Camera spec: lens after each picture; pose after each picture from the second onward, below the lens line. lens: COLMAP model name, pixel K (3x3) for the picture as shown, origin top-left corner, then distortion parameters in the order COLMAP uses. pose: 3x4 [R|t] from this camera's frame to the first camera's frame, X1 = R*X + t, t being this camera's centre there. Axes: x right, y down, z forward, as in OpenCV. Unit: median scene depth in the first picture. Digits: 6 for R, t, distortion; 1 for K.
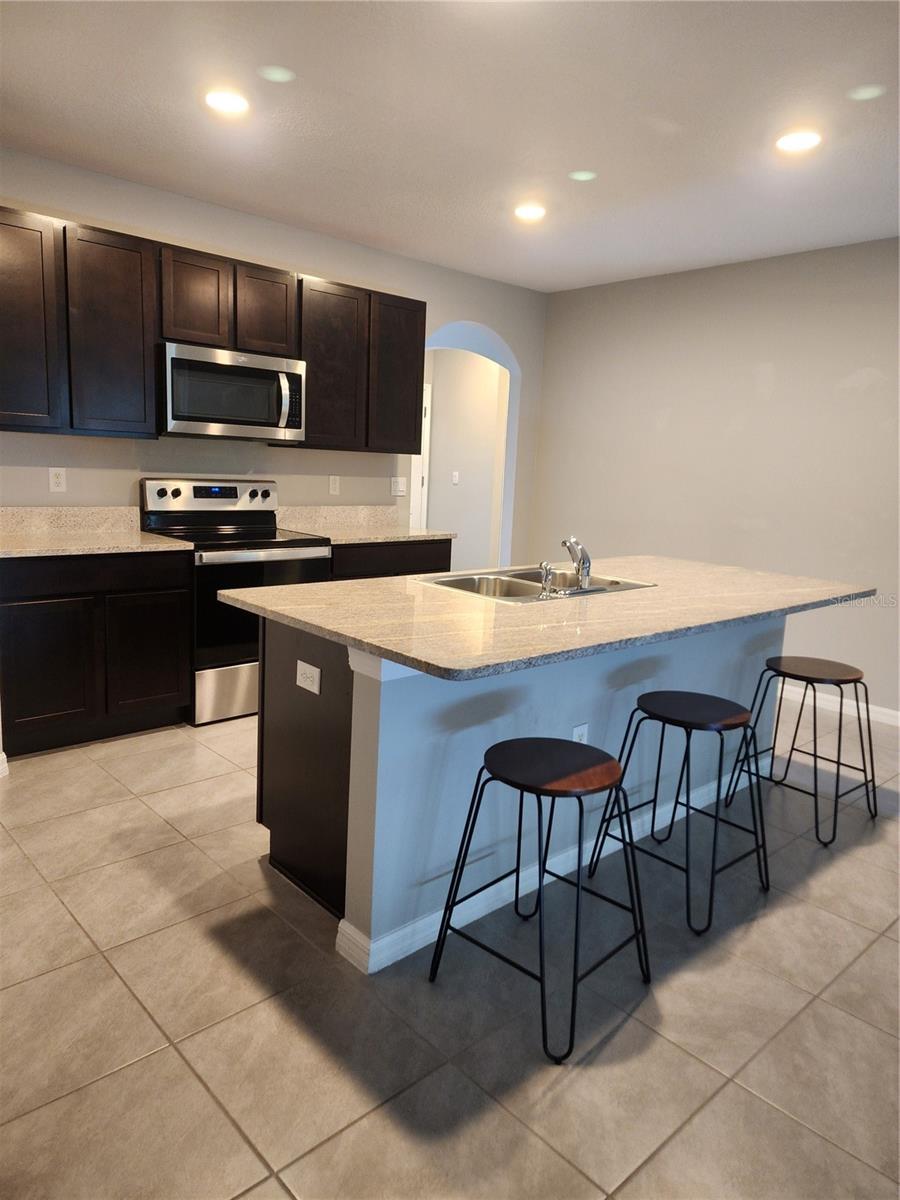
lens RADIAL K [[810.0, 0, 450.0], [0, 810.0, 600.0], [0, 0, 1]] dist [0.080277, -0.078788]
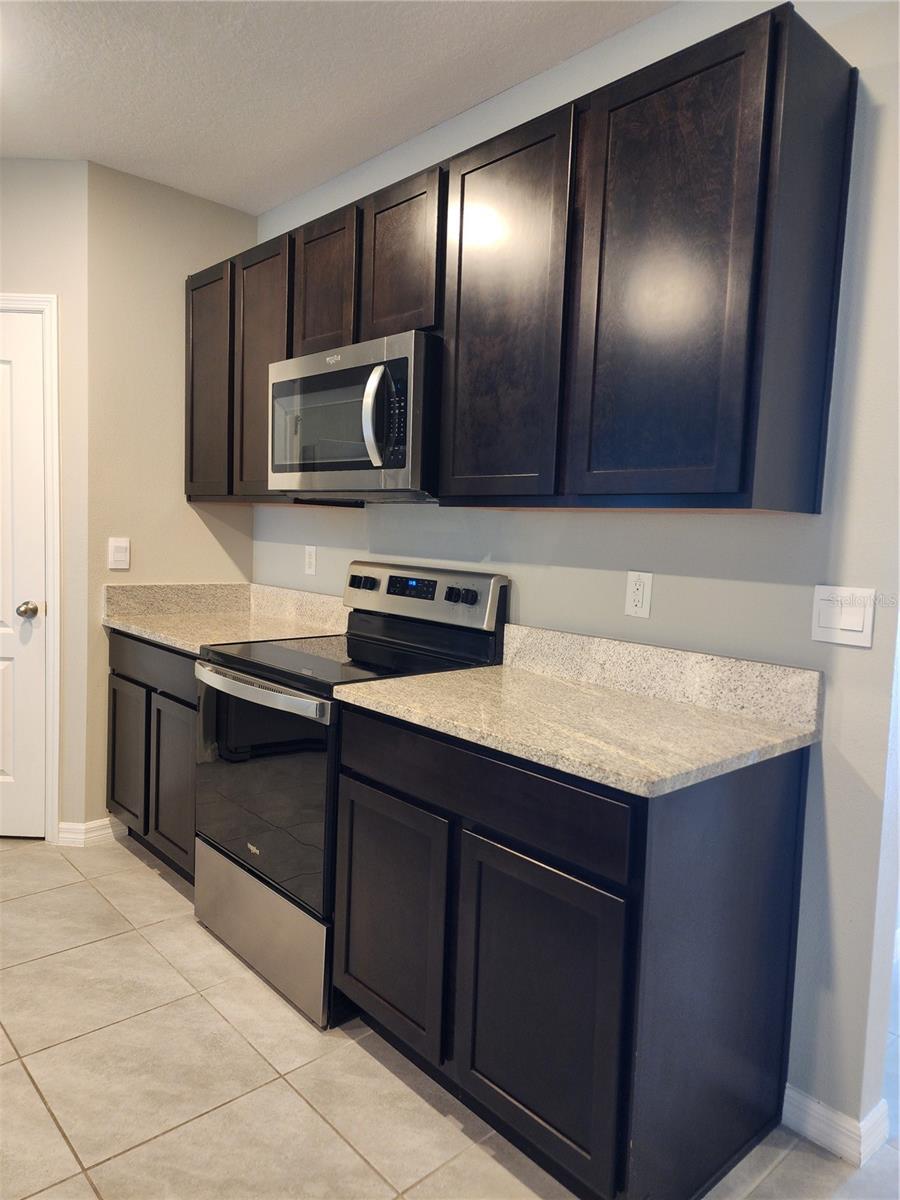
lens RADIAL K [[810.0, 0, 450.0], [0, 810.0, 600.0], [0, 0, 1]] dist [0.080277, -0.078788]
pose [[-0.000350, 0.043794, -0.999041, 0.429808], [-0.210919, 0.976562, 0.042883, -0.211616], [0.977503, 0.210732, 0.008896, 1.402787]]
